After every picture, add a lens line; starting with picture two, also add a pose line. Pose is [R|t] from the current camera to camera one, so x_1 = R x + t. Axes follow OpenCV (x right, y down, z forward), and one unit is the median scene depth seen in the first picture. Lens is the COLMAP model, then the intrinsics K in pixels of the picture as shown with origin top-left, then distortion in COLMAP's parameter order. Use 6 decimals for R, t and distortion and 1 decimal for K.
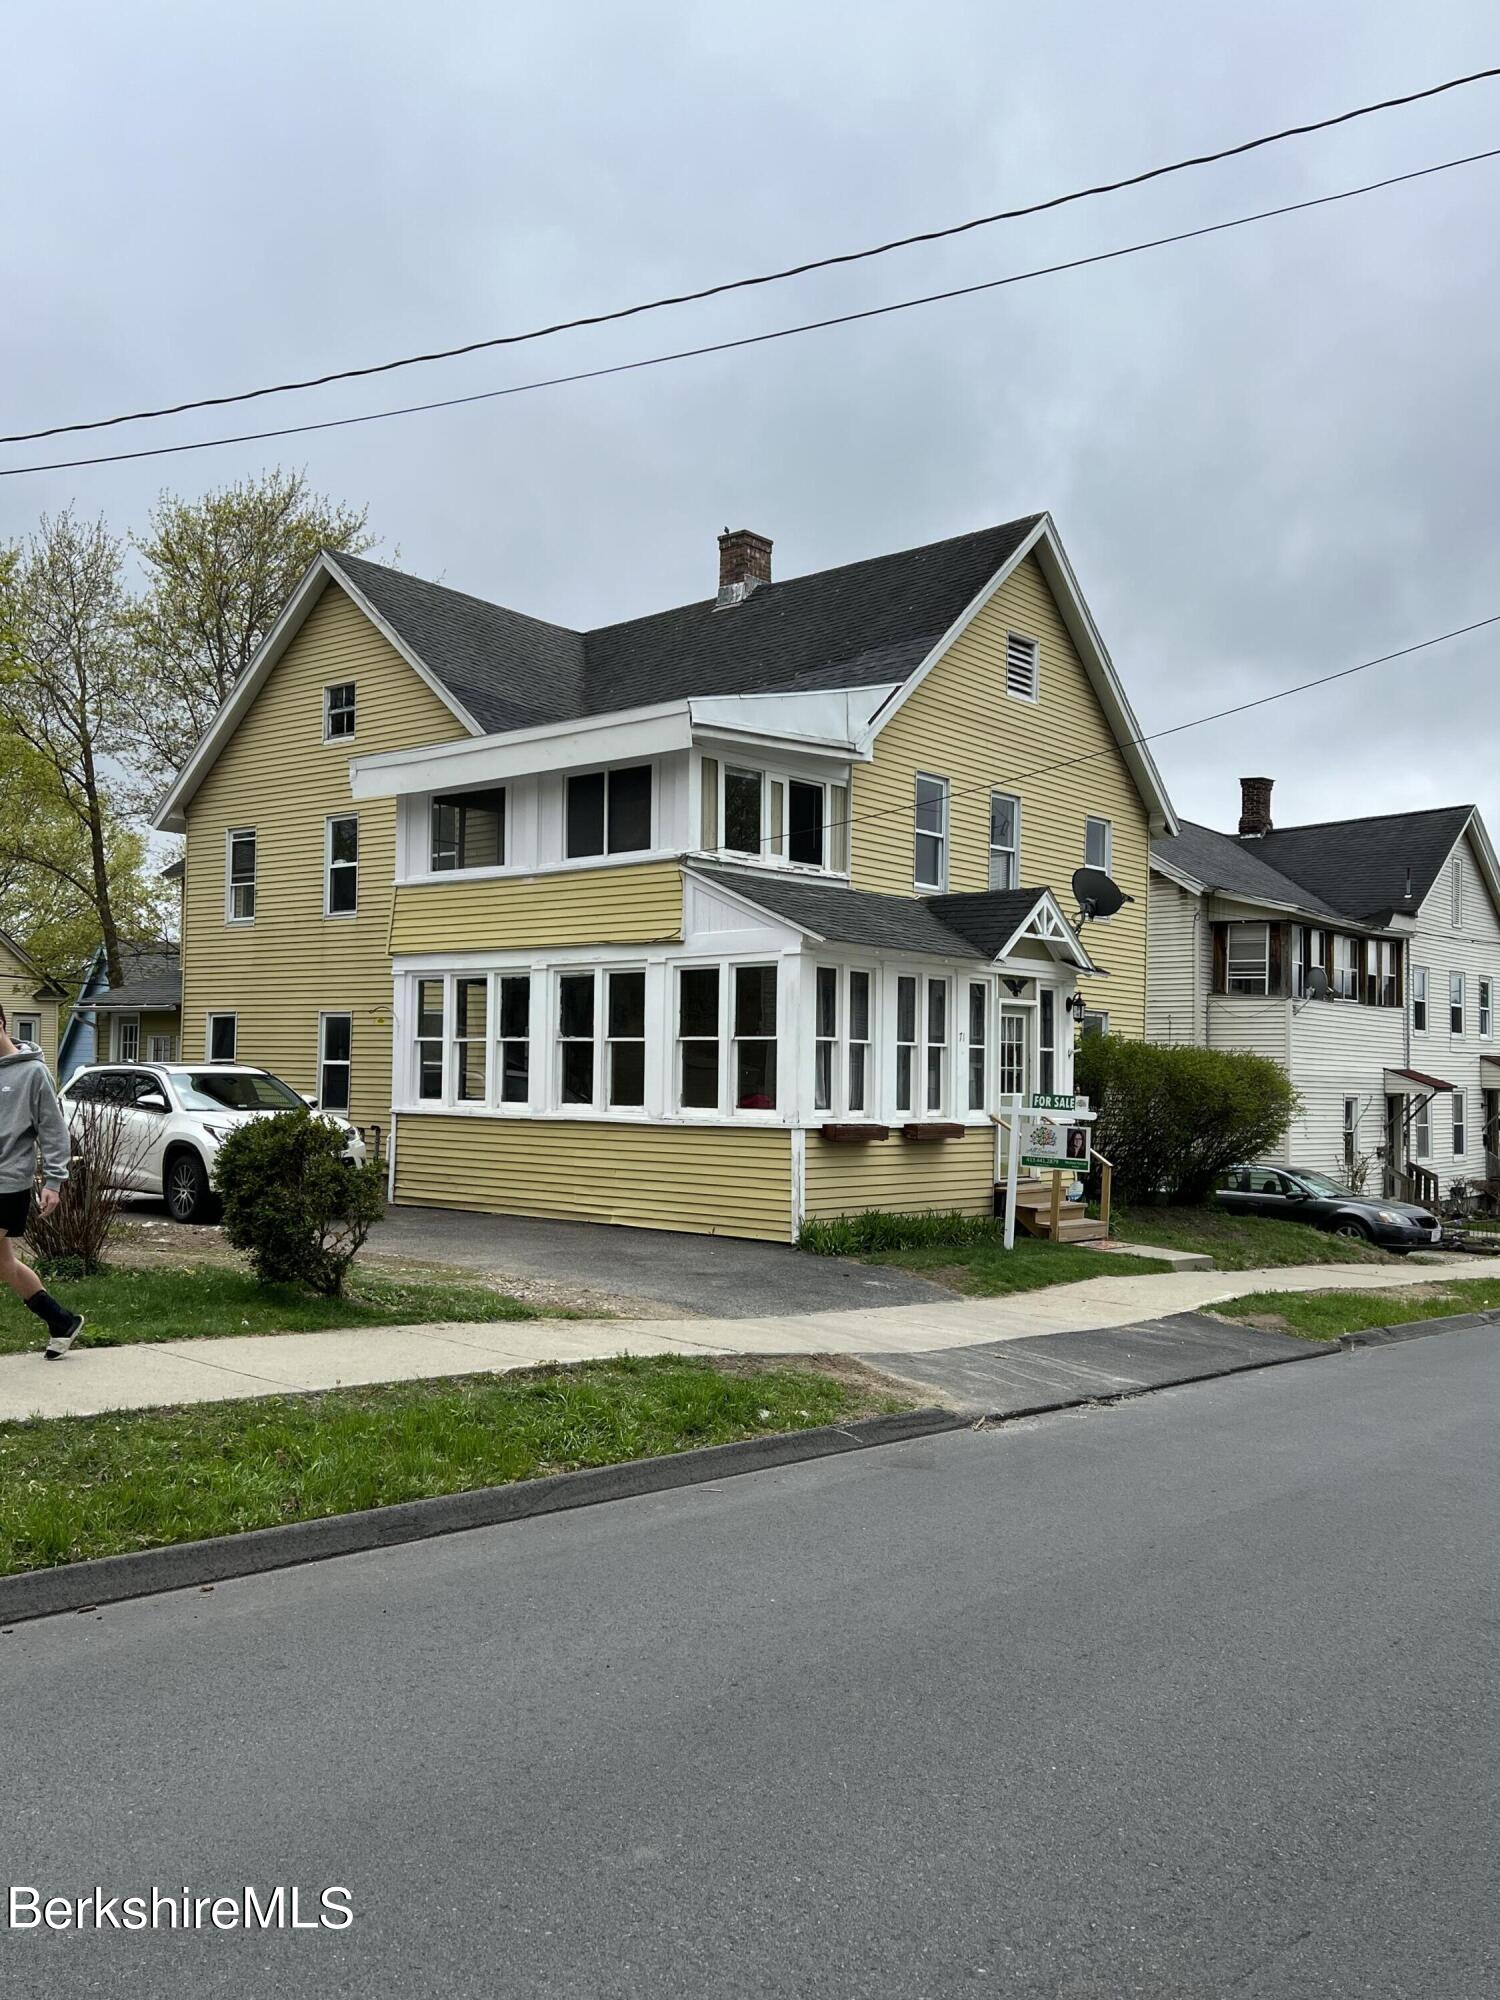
lens RADIAL K [[1784.2, 0, 749.1], [0, 1784.2, 1011.0], [0, 0, 1]] dist [0.043969, -0.001886]
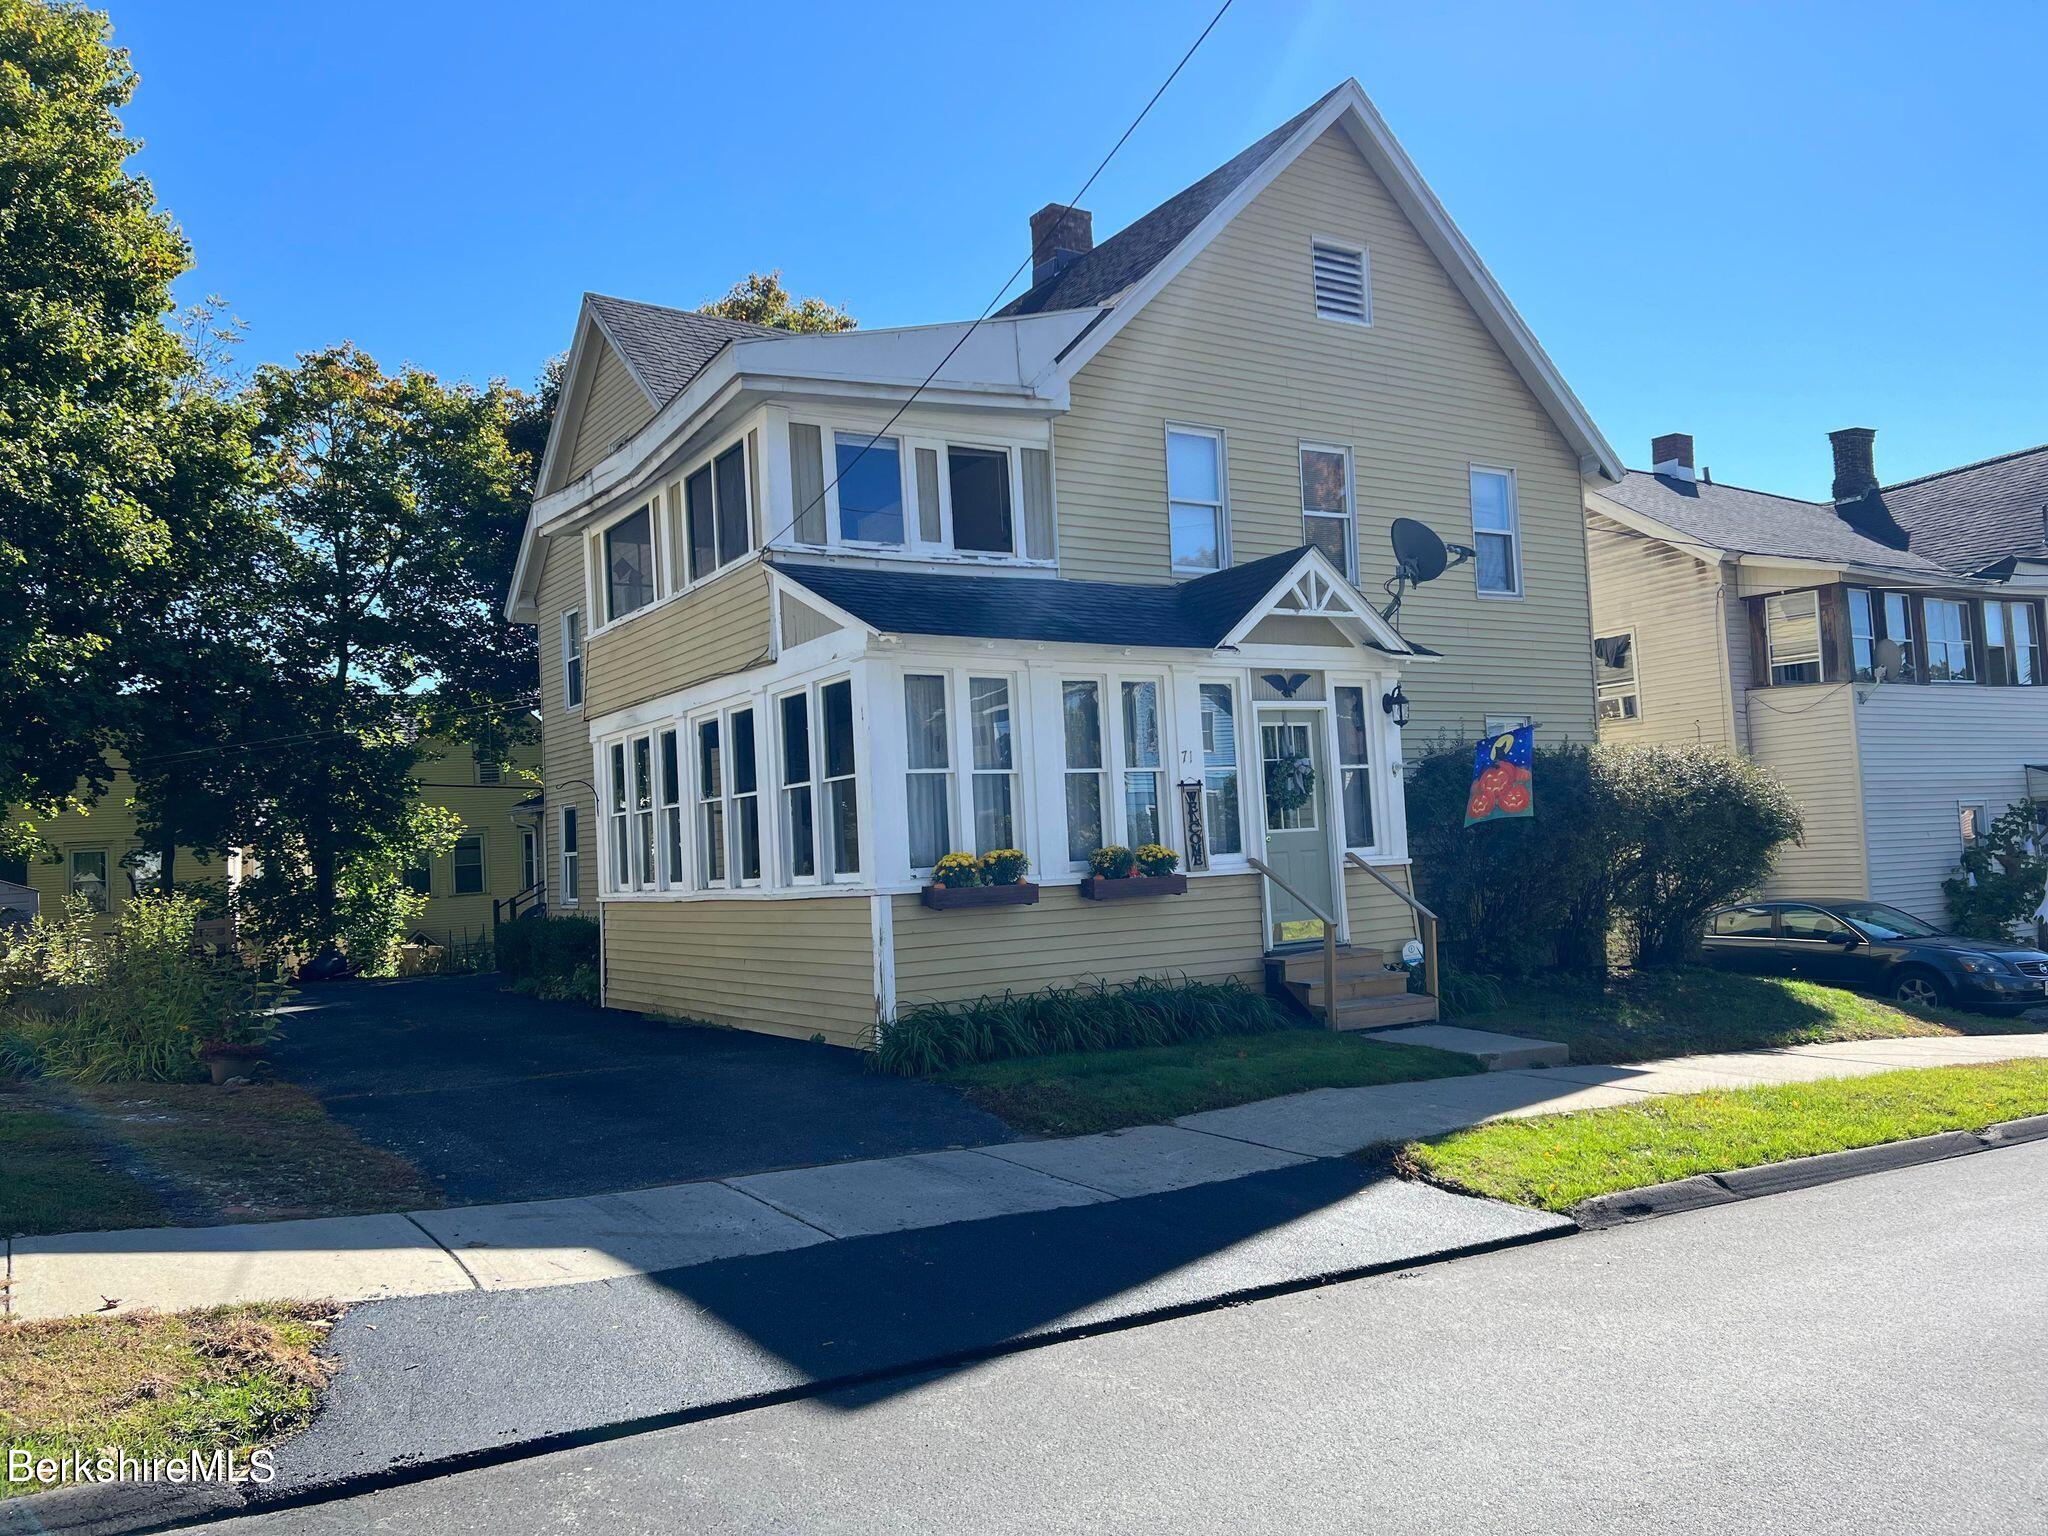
lens RADIAL K [[1579.8, 0, 1023.1], [0, 1579.8, 760.9], [0, 0, 1]] dist [0.037656, -0.033569]
pose [[0.949176, -0.082565, -0.303723, 0.240738], [0.076269, 0.996556, -0.032556, 0.030938], [0.305365, 0.007737, 0.952204, 0.339426]]
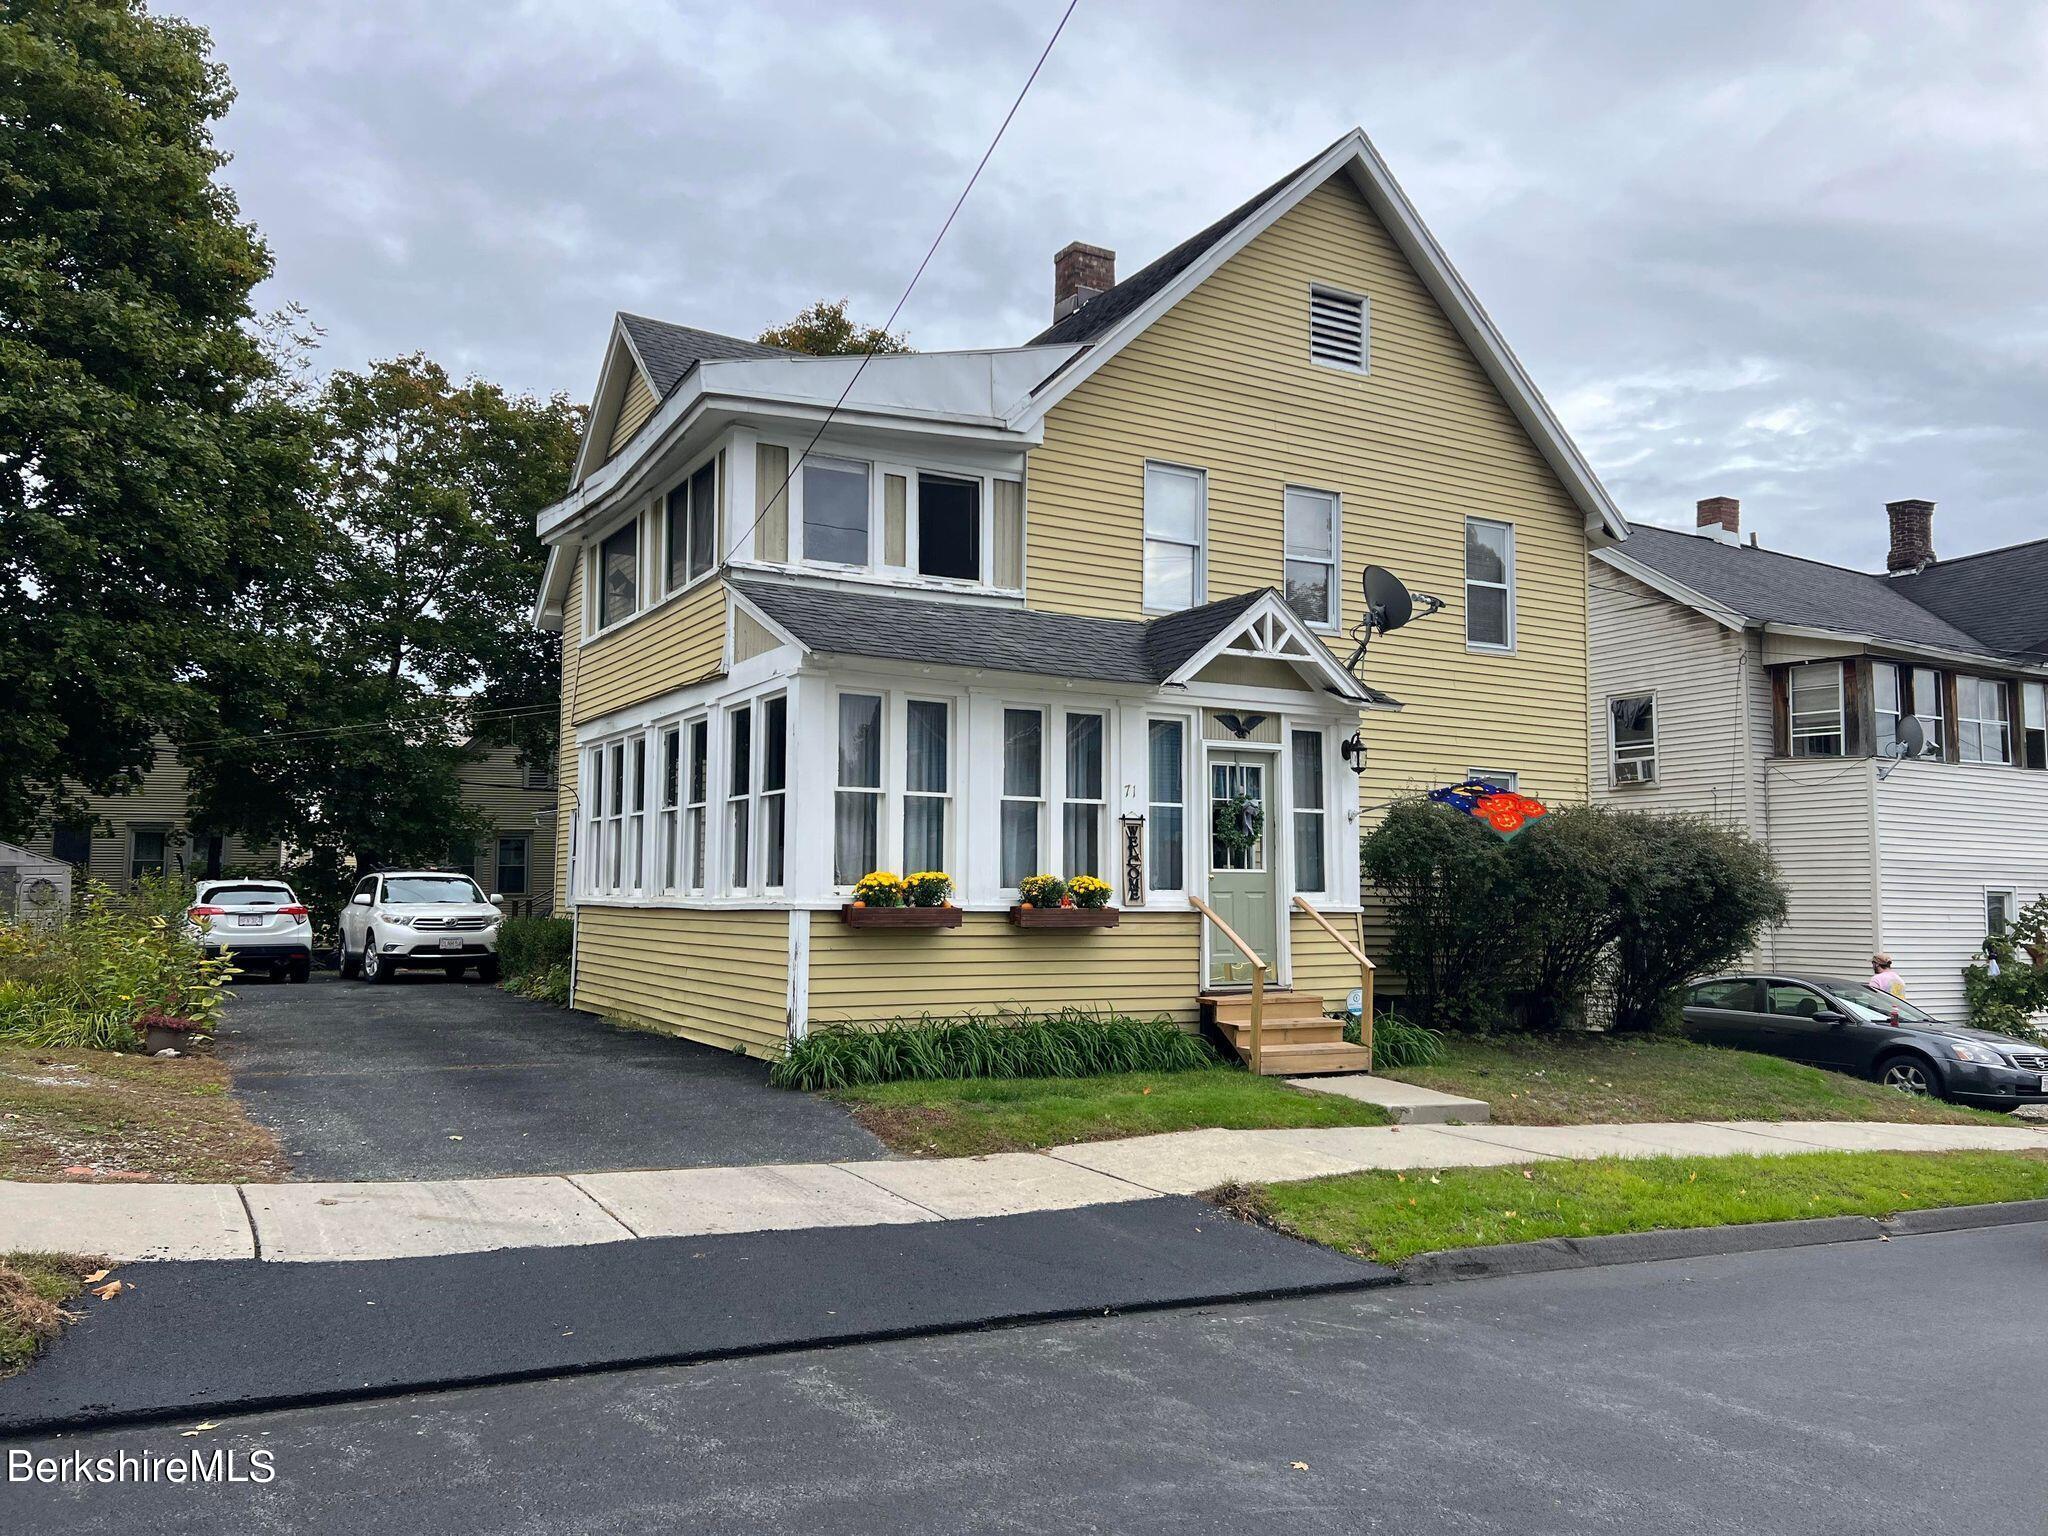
lens RADIAL K [[1579.8, 0, 1029.8], [0, 1579.8, 757.2], [0, 0, 1]] dist [0.037656, -0.033569]
pose [[0.934415, -0.039335, -0.354007, 0.297308], [0.019298, 0.998015, -0.059954, 0.037221], [0.355662, 0.049190, 0.933319, 0.355196]]
